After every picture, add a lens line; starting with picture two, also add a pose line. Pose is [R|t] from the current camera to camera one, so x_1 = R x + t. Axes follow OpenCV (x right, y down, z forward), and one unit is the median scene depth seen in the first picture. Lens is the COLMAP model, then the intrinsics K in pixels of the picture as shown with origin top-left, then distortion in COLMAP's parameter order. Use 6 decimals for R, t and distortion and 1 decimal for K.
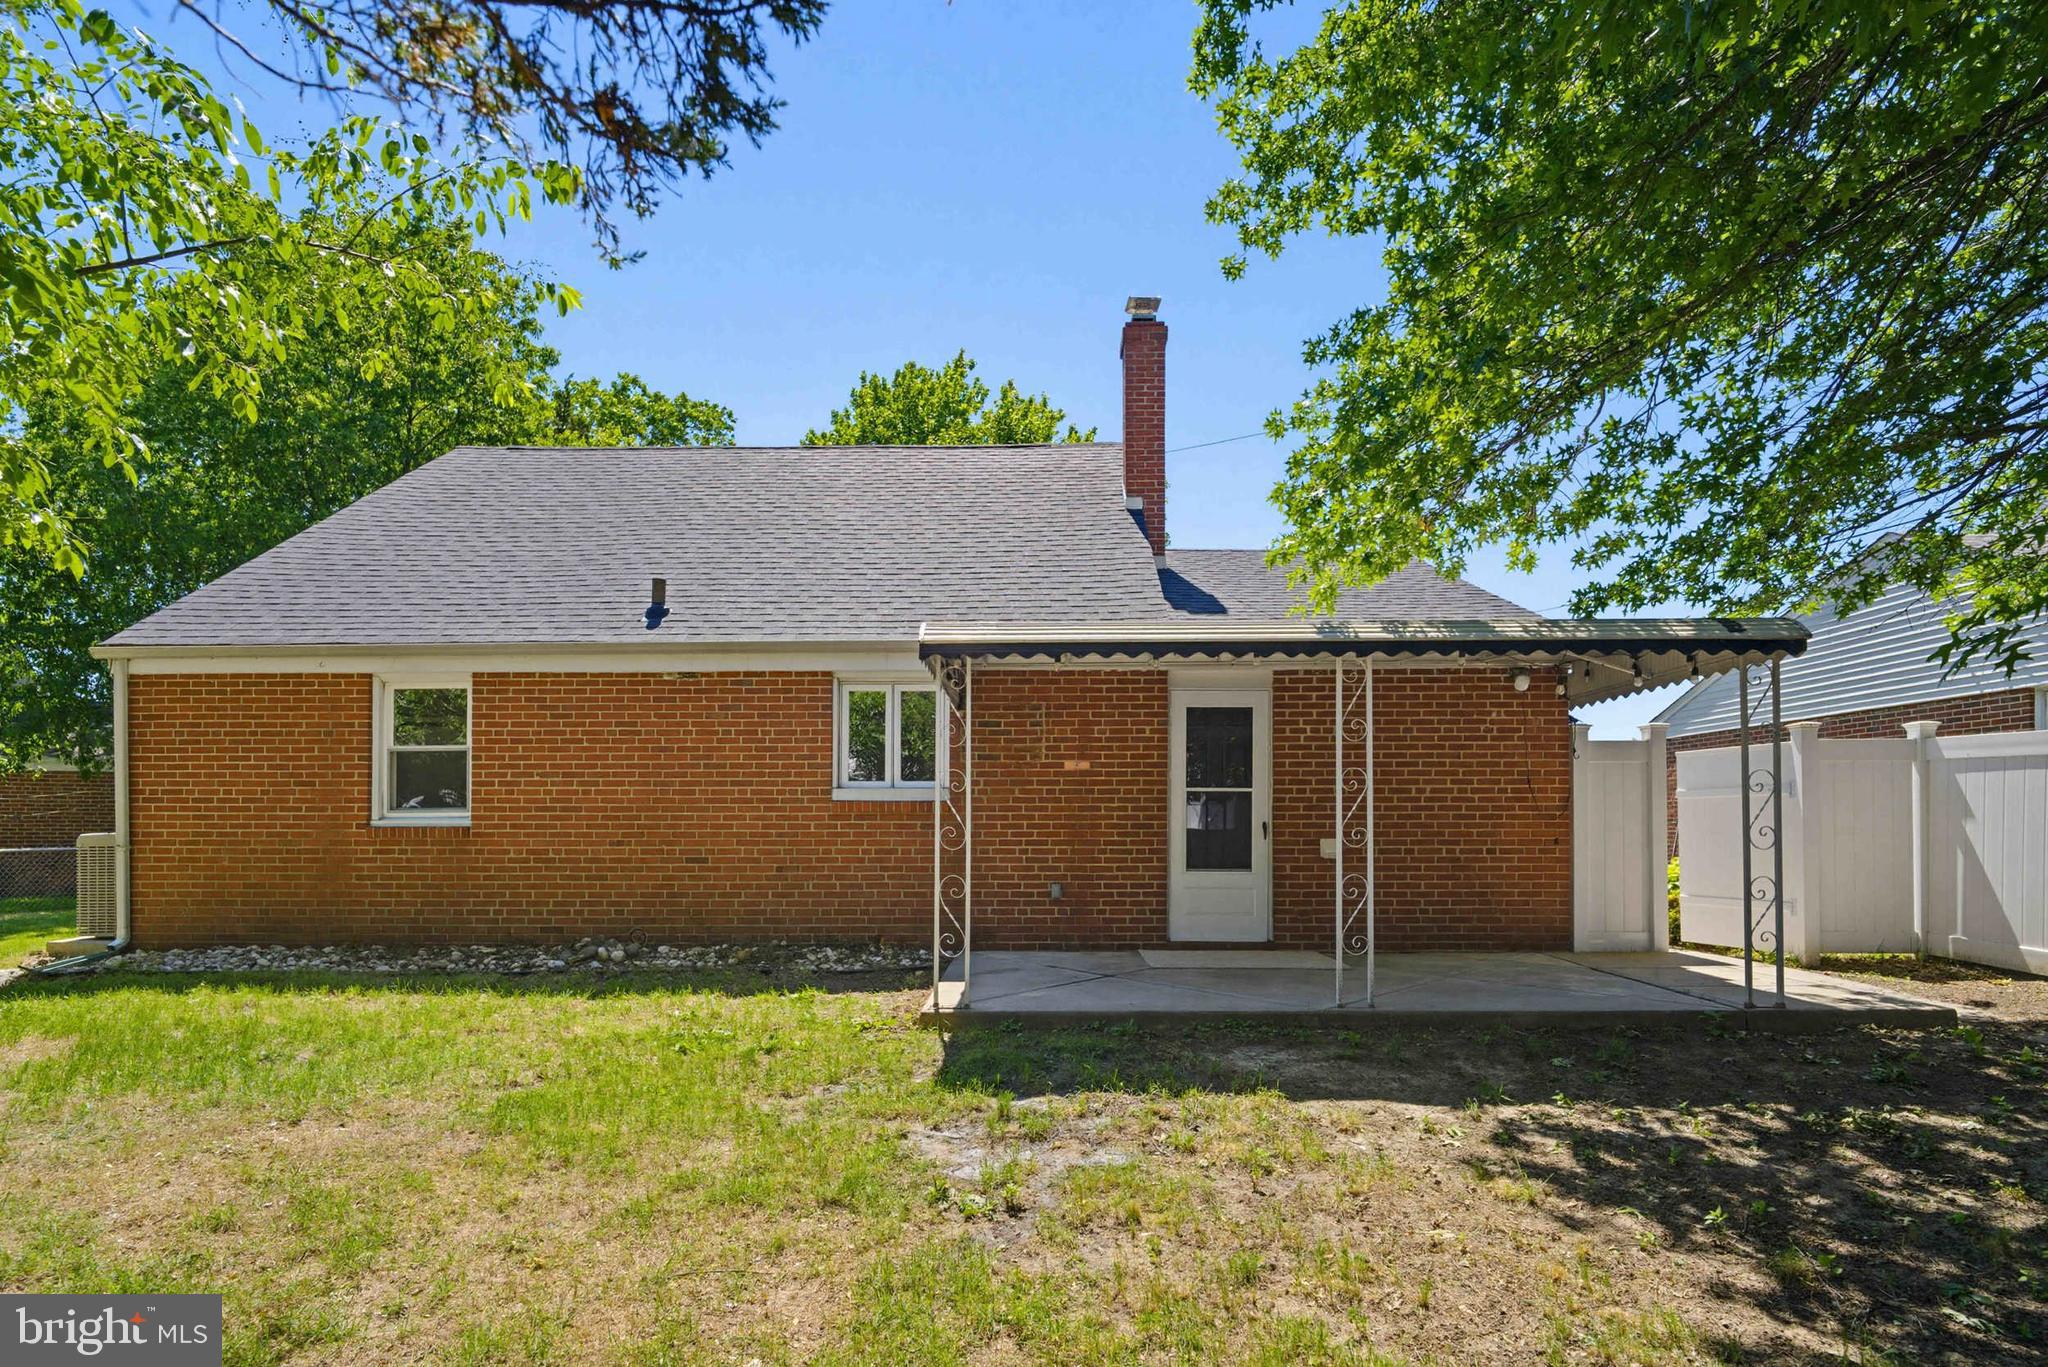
lens RADIAL K [[898.2, 0, 1096.5], [0, 898.2, 788.7], [0, 0, 1]] dist [0.000129, -0.000137]
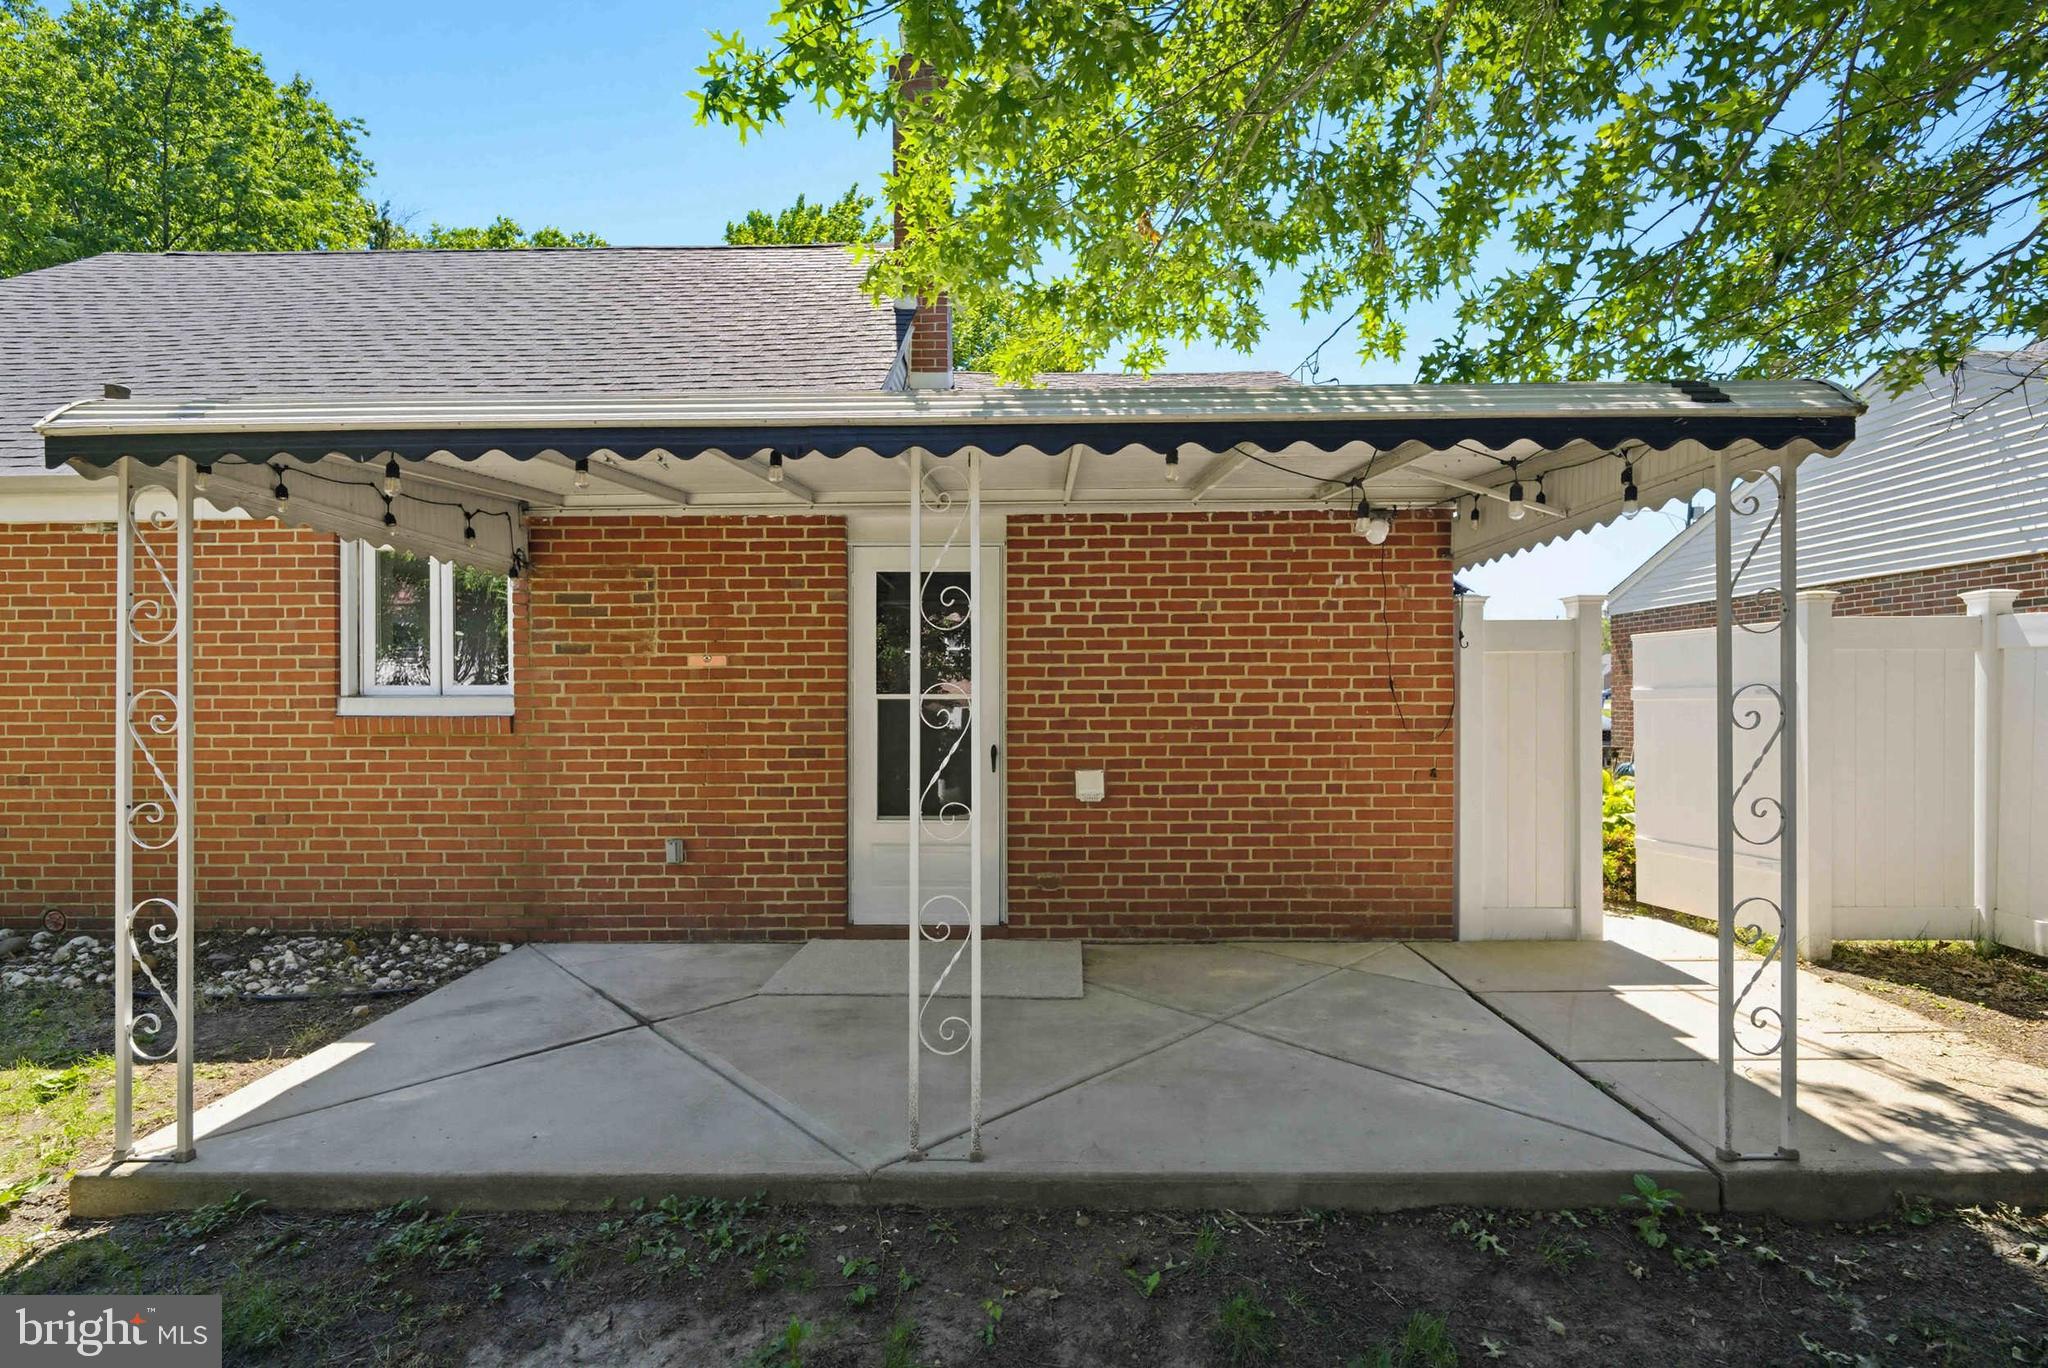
lens RADIAL K [[948.6, 0, 1033.6], [0, 948.6, 696.3], [0, 0, 1]] dist [0.004977, -0.000699]
pose [[0.999990, -0.004230, 0.001301, 0.216848], [0.004188, 0.999523, 0.030584, -0.020530], [-0.001429, -0.030579, 0.999531, 0.303469]]
